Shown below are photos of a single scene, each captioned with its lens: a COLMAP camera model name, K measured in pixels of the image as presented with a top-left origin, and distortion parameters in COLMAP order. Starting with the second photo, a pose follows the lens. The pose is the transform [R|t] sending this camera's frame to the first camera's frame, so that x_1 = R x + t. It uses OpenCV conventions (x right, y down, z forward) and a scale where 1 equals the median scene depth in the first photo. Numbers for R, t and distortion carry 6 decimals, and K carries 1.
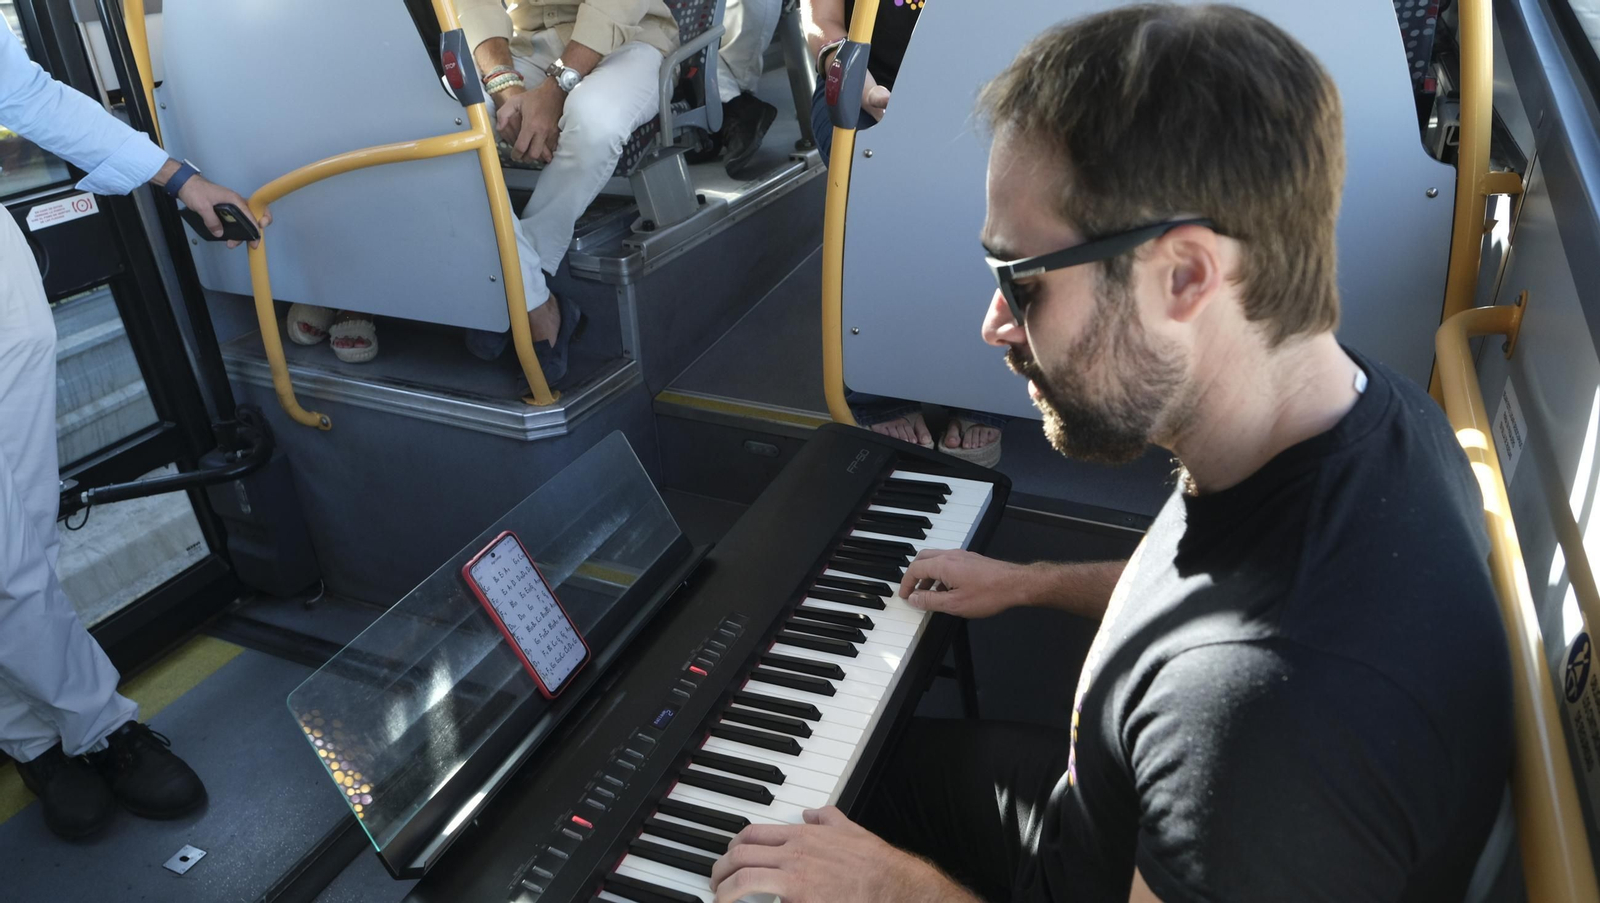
lens RADIAL K [[1079.0, 0, 836.7], [0, 1079.0, 451.5], [0, 0, 1]] dist [-0.005307, 0.000915]
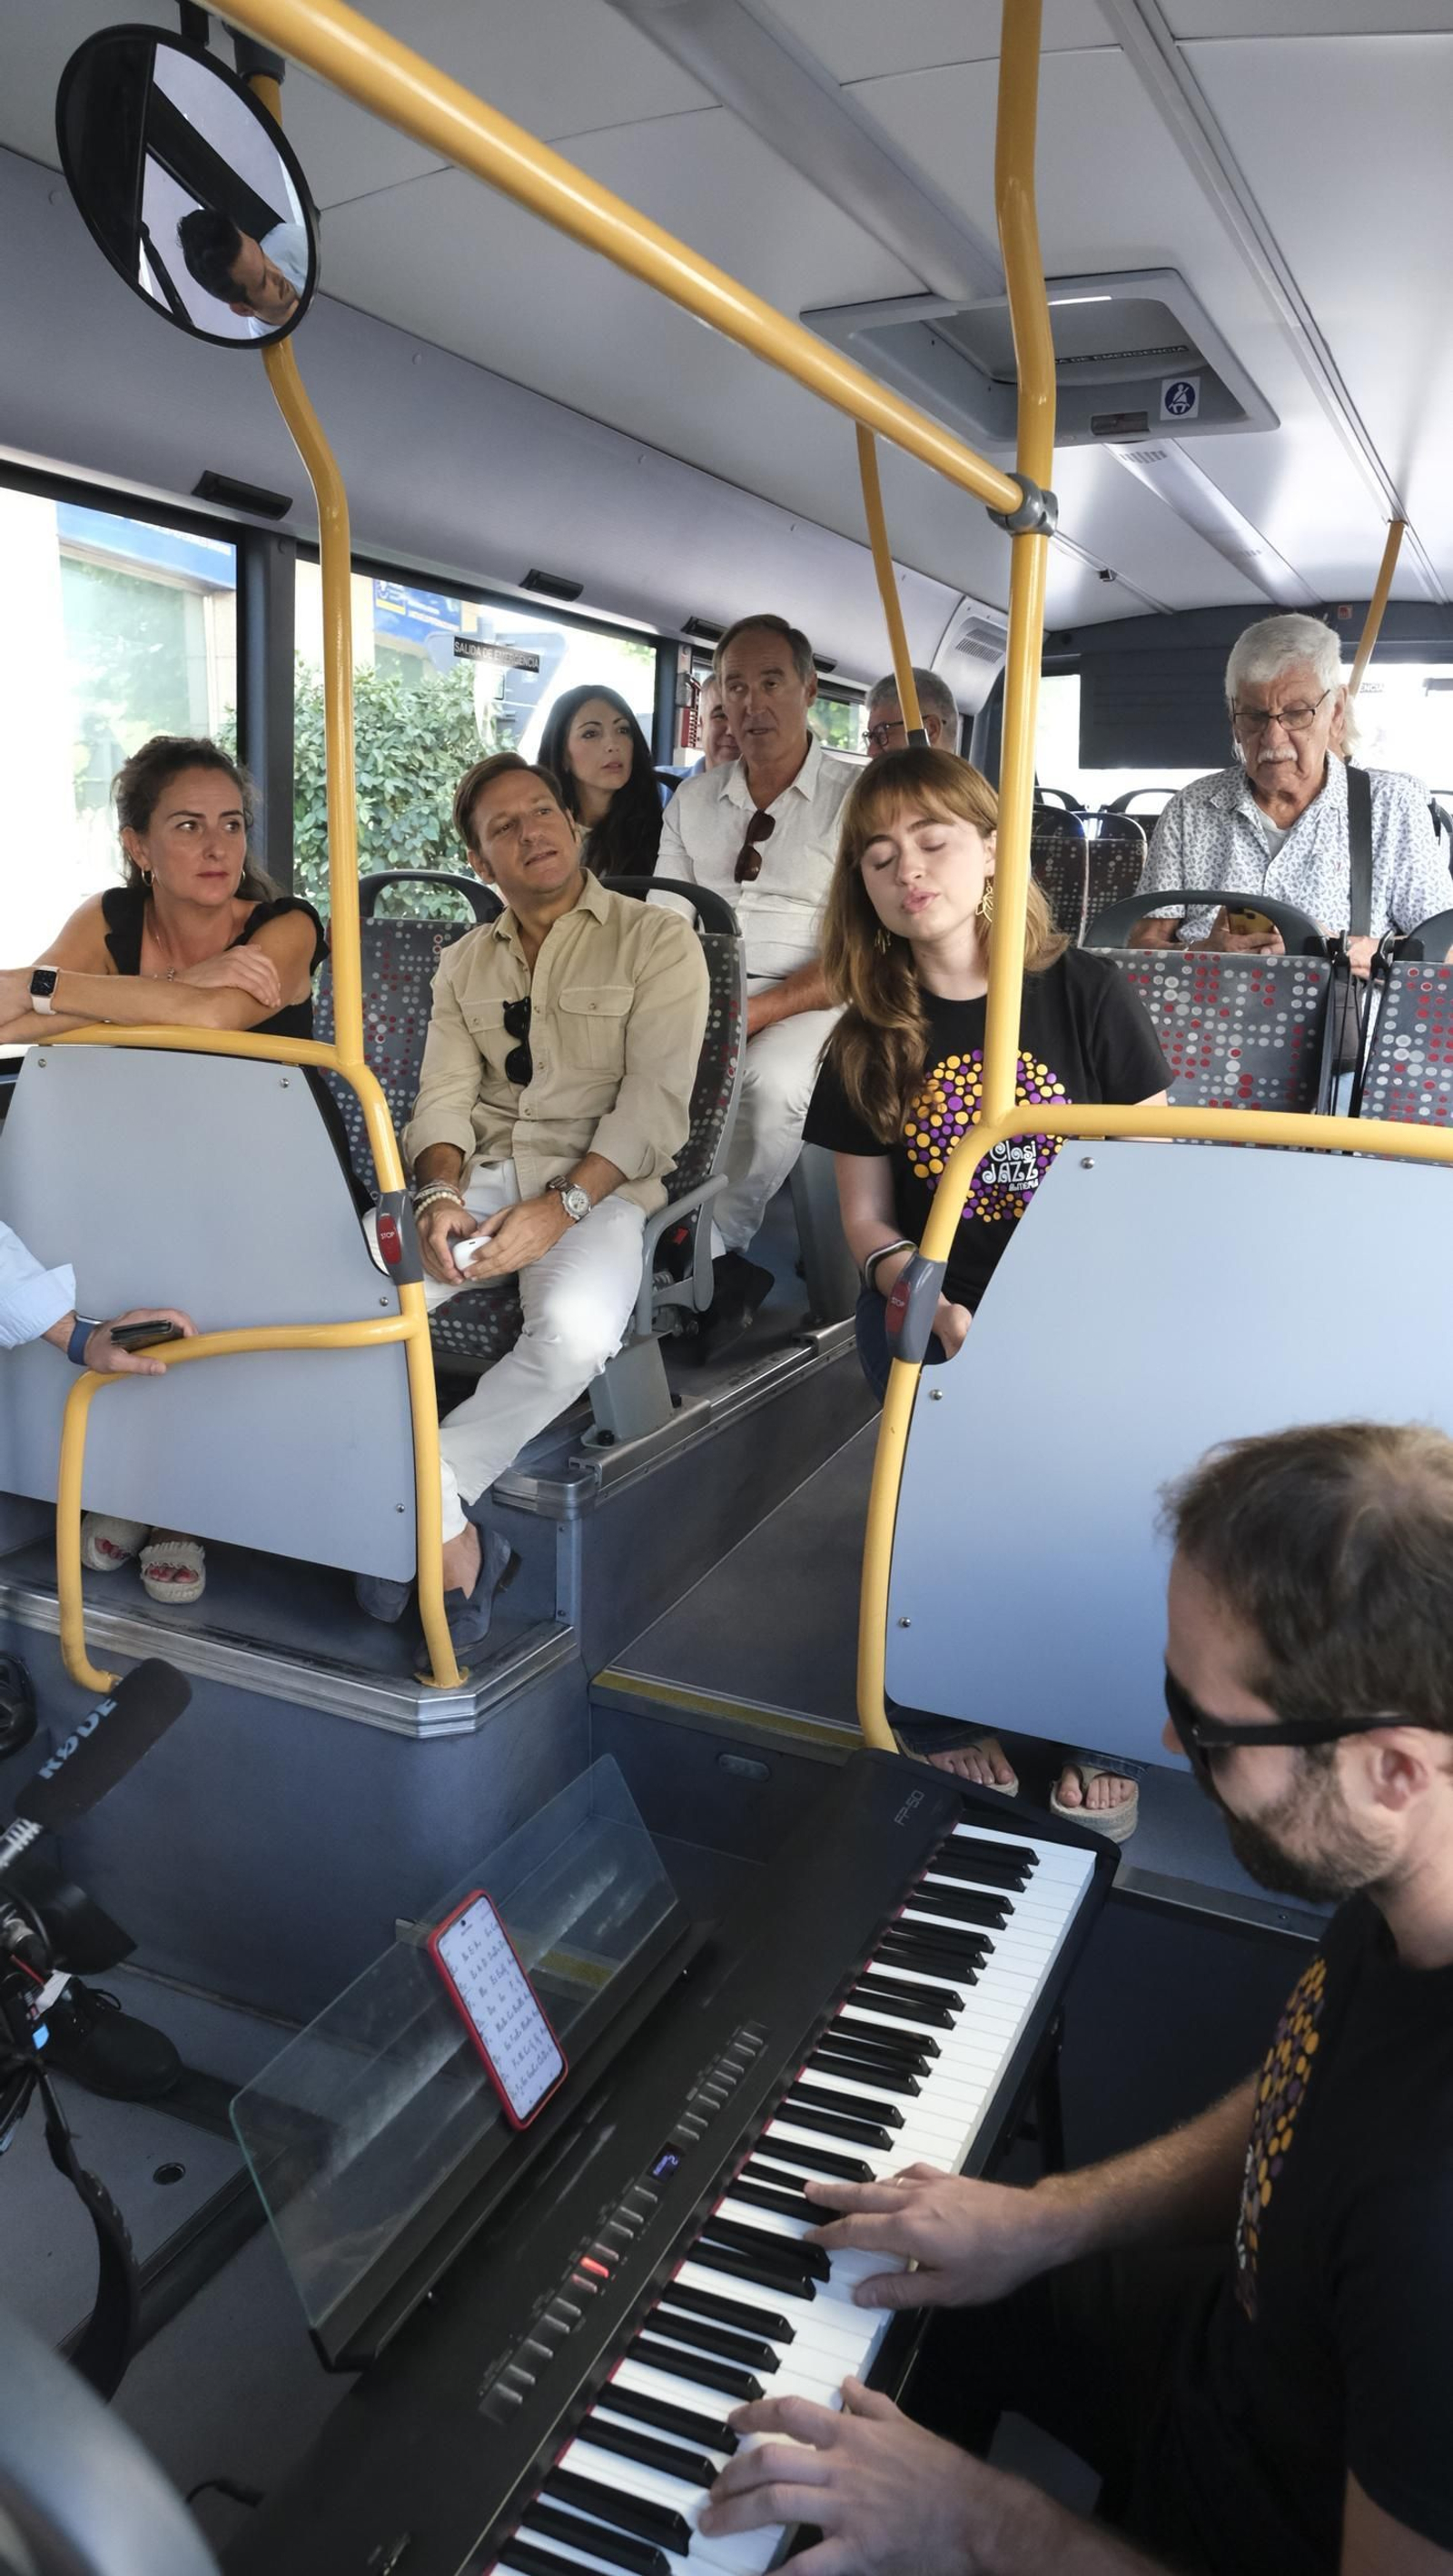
lens RADIAL K [[1782.4, 0, 766.3], [0, 1782.4, 1295.4], [0, 0, 1]] dist [-0.009460, -0.000326]
pose [[0.998169, 0.059933, -0.008213, -0.071143], [-0.060177, 0.969923, -0.235854, -0.030406], [-0.006170, 0.235917, 0.971754, -0.201085]]
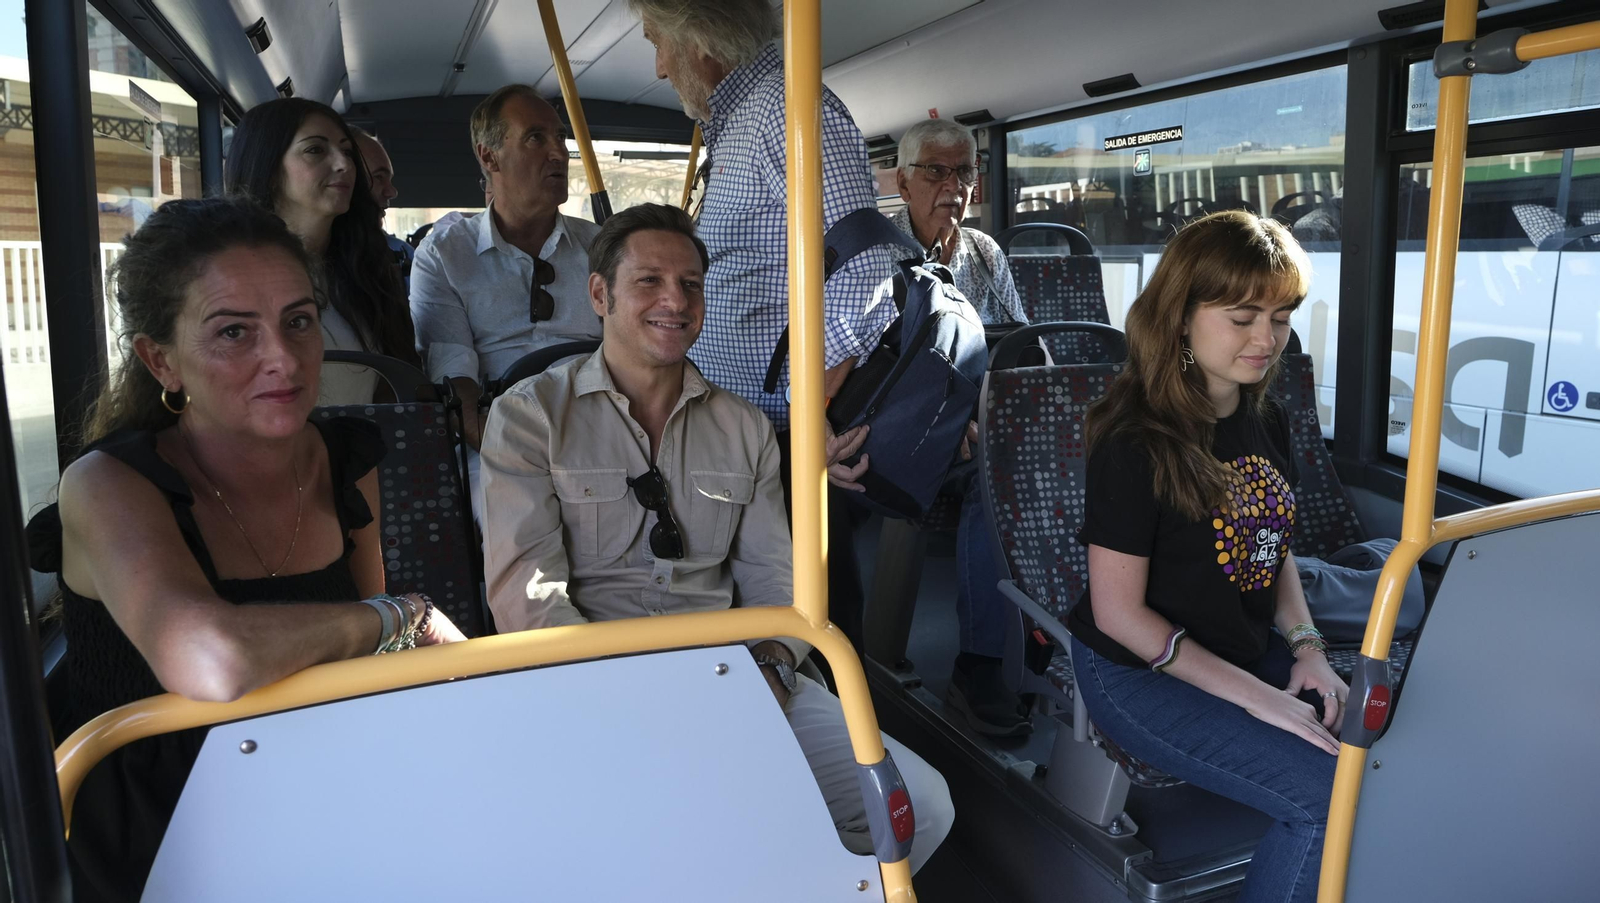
lens RADIAL K [[1107.2, 0, 834.3], [0, 1107.2, 450.3], [0, 0, 1]] dist [-0.009460, -0.000326]
pose [[0.700619, -0.103666, 0.705965, -0.883290], [0.321988, 0.928859, -0.183154, -0.474372], [-0.636755, 0.355633, 0.684155, 0.562345]]
